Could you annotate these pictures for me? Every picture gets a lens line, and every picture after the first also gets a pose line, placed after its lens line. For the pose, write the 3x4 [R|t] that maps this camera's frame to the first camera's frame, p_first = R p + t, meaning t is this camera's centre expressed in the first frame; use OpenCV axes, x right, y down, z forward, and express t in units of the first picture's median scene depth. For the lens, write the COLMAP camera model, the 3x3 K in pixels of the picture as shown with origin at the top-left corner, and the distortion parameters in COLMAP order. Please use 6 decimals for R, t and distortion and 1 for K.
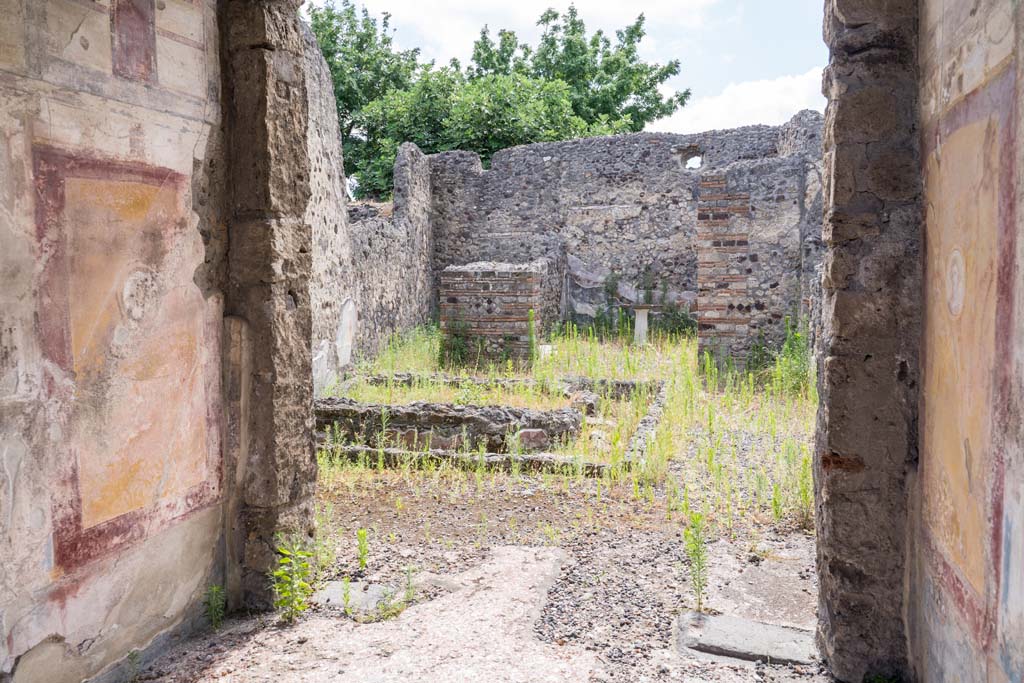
lens RADIAL K [[817.5, 0, 510.1], [0, 817.5, 338.6], [0, 0, 1]] dist [0.003201, -0.024324]
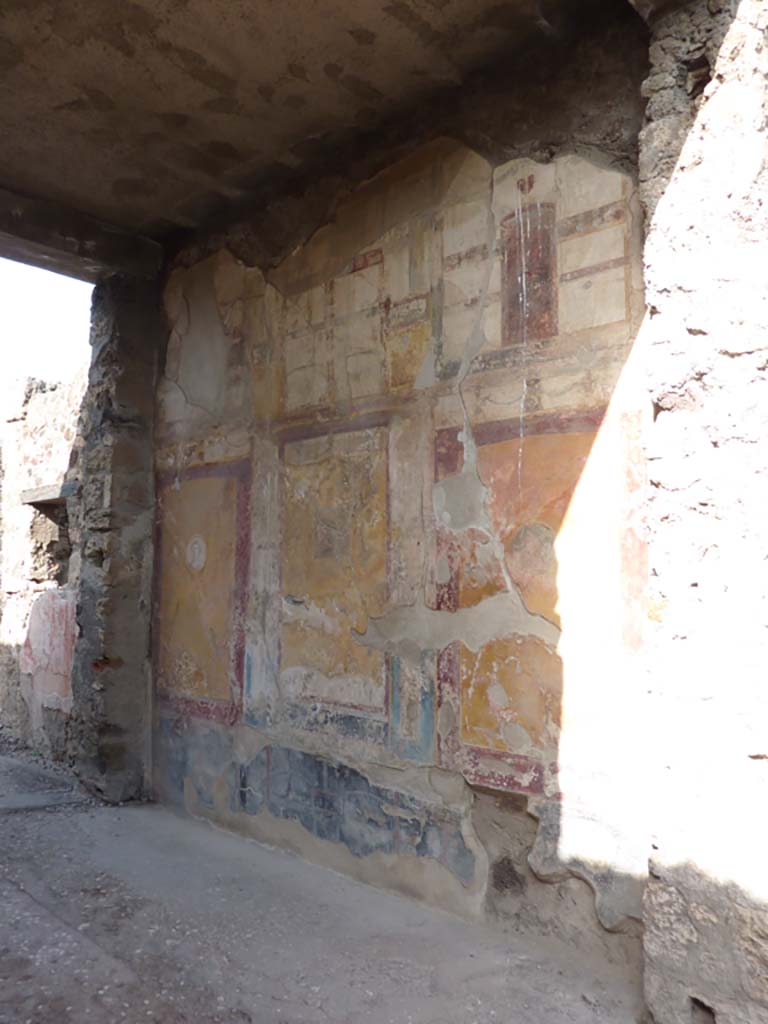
lens RADIAL K [[785.7, 0, 410.8], [0, 785.7, 502.8], [0, 0, 1]] dist [-0.034205, -0.002827]
pose [[0.450487, 0.100953, 0.887057, -0.291493], [0.048937, 0.989300, -0.137441, 0.030886], [-0.891441, 0.105325, 0.440727, -0.102822]]
